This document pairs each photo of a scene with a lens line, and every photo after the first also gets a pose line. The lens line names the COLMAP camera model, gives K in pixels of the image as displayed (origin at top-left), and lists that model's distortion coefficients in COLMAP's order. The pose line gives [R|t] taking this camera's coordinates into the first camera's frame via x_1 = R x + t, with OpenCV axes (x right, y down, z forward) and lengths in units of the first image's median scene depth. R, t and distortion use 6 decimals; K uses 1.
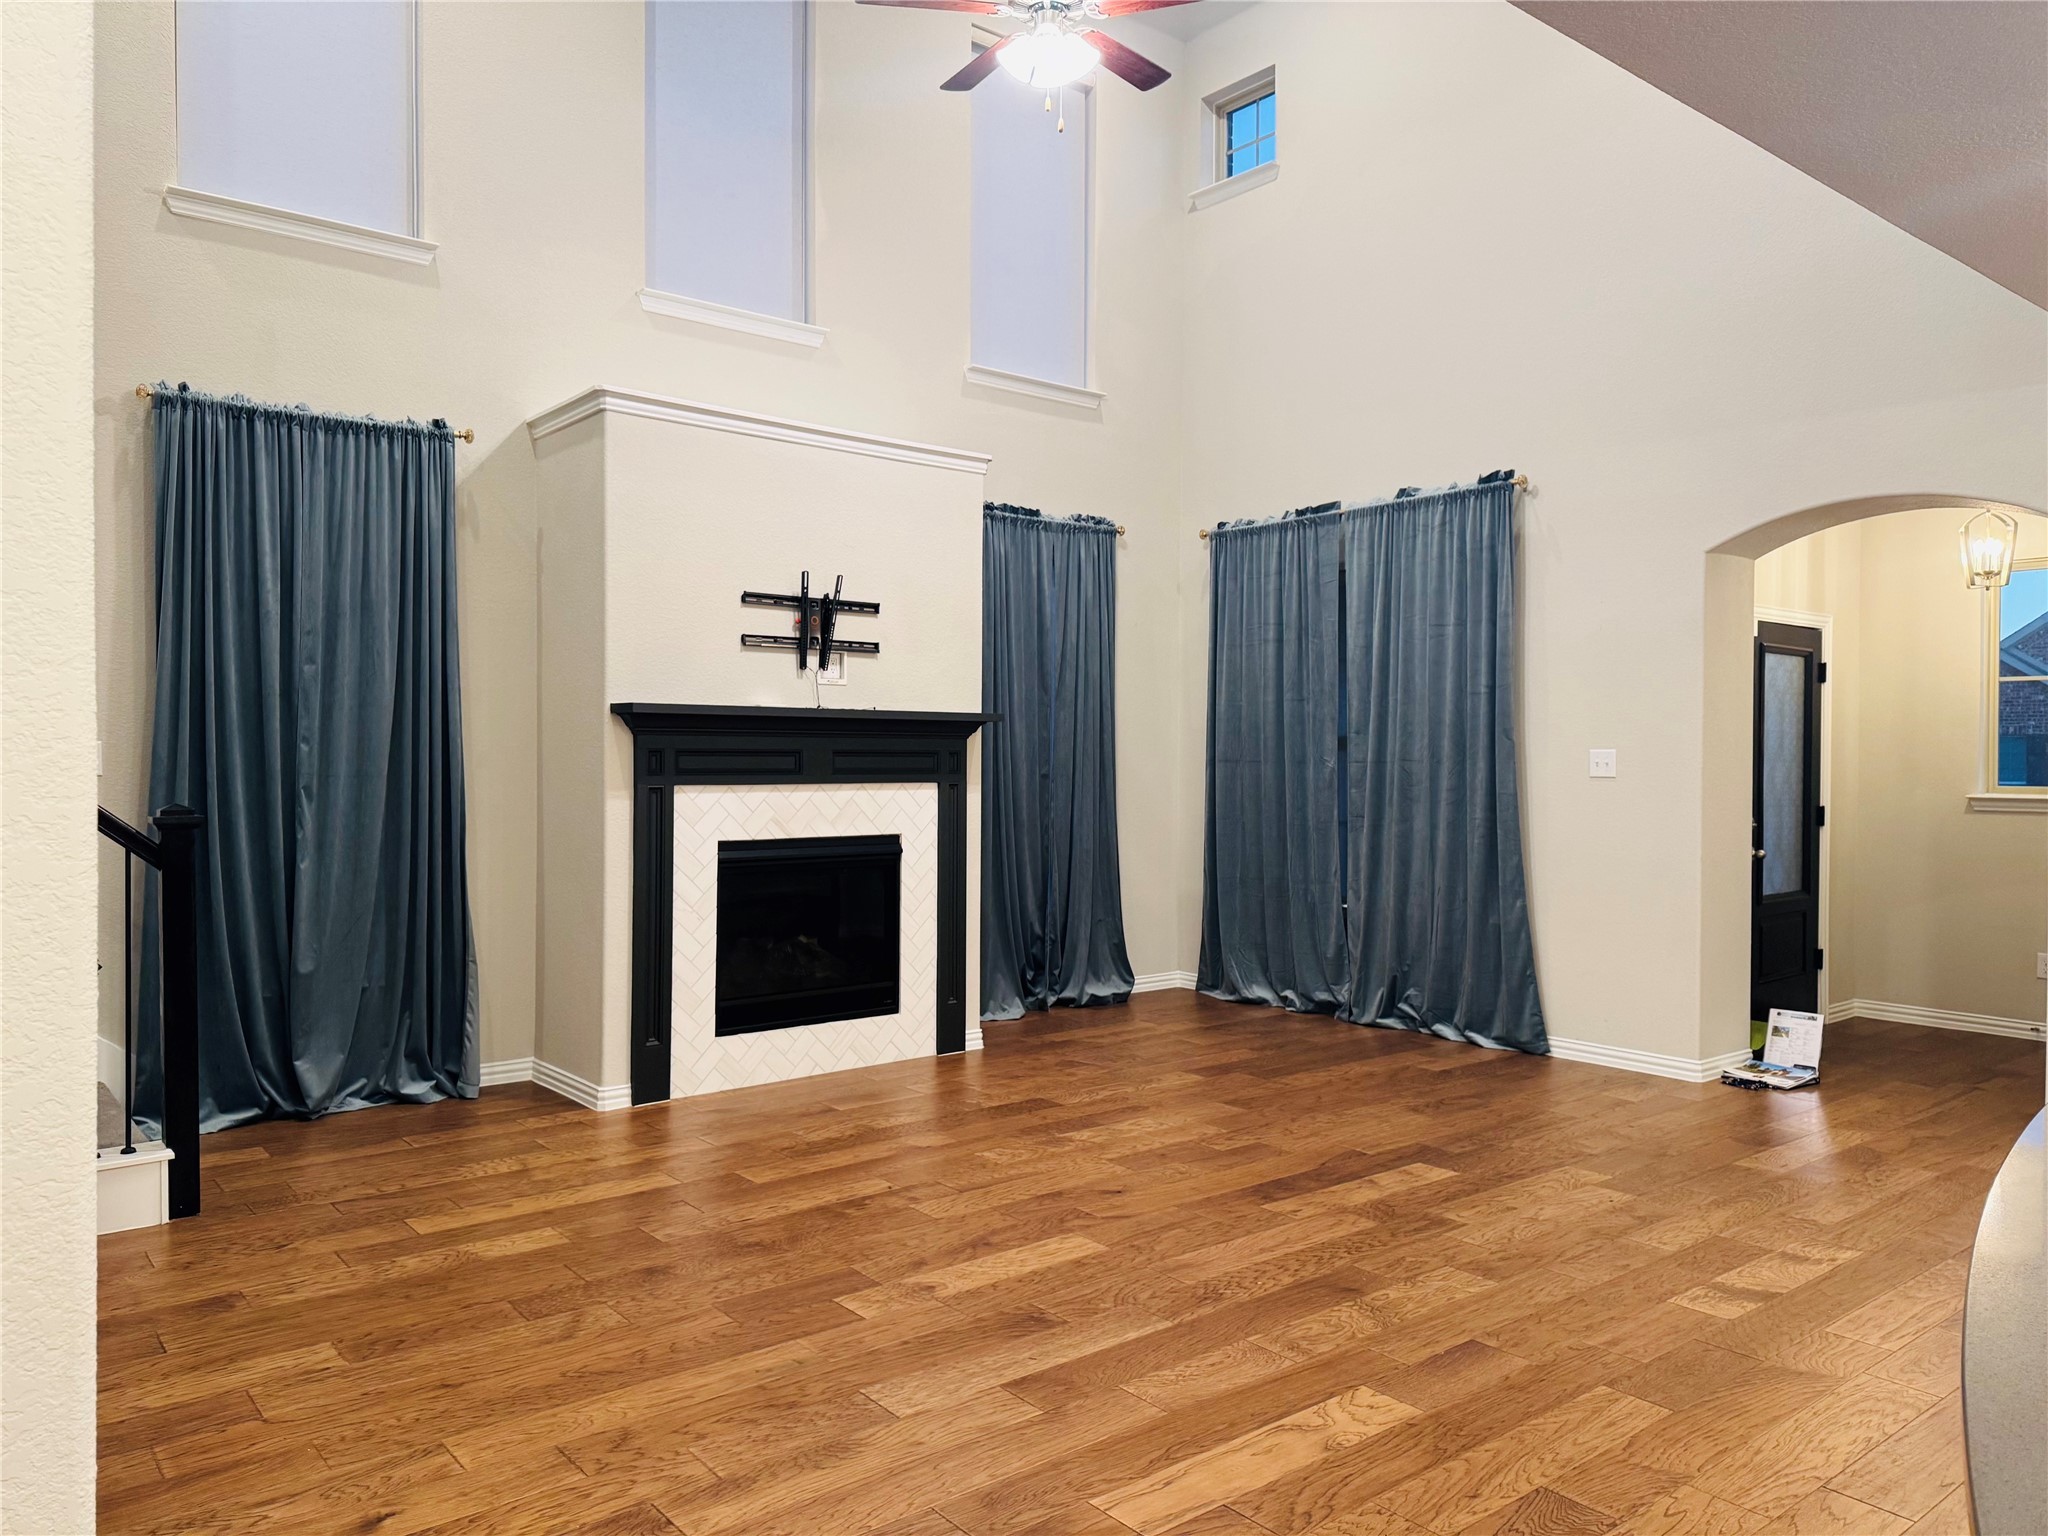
lens RADIAL K [[1429.0, 0, 1027.0], [0, 1429.0, 754.2], [0, 0, 1]] dist [0.001073, -0.004269]
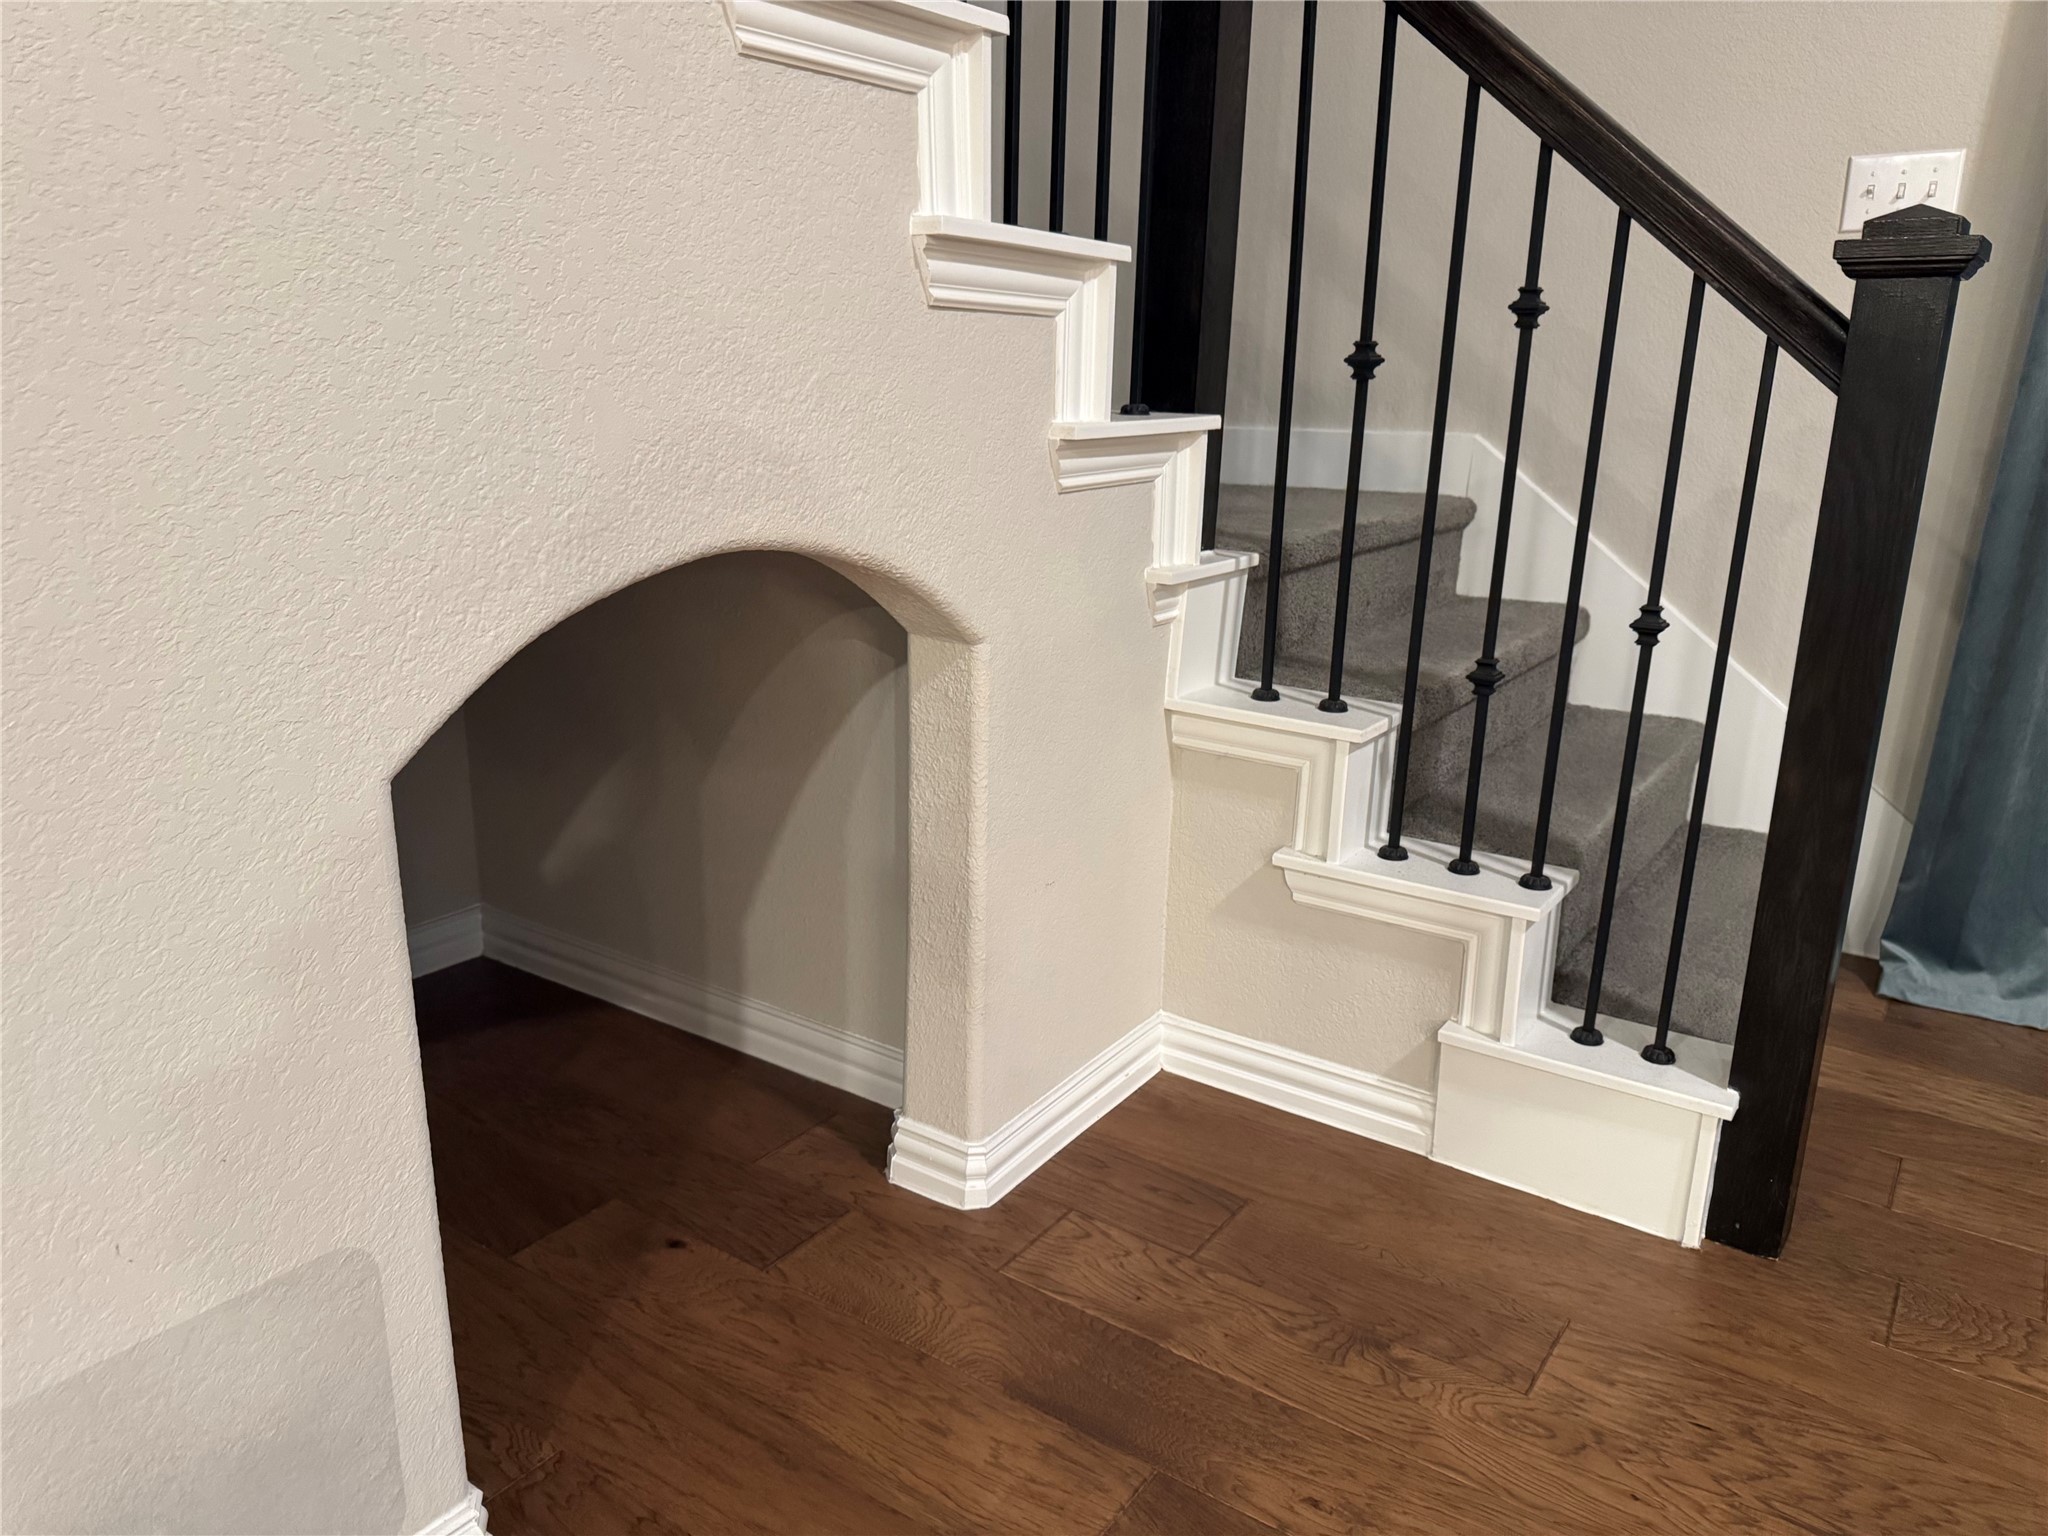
lens RADIAL K [[1429.0, 0, 1027.0], [0, 1429.0, 754.2], [0, 0, 1]] dist [0.001073, -0.004269]
pose [[0.275302, 0.262098, -0.924940, -0.298418], [-0.030688, 0.964024, 0.264039, 0.078786], [0.960868, -0.044306, 0.273441, 0.695013]]
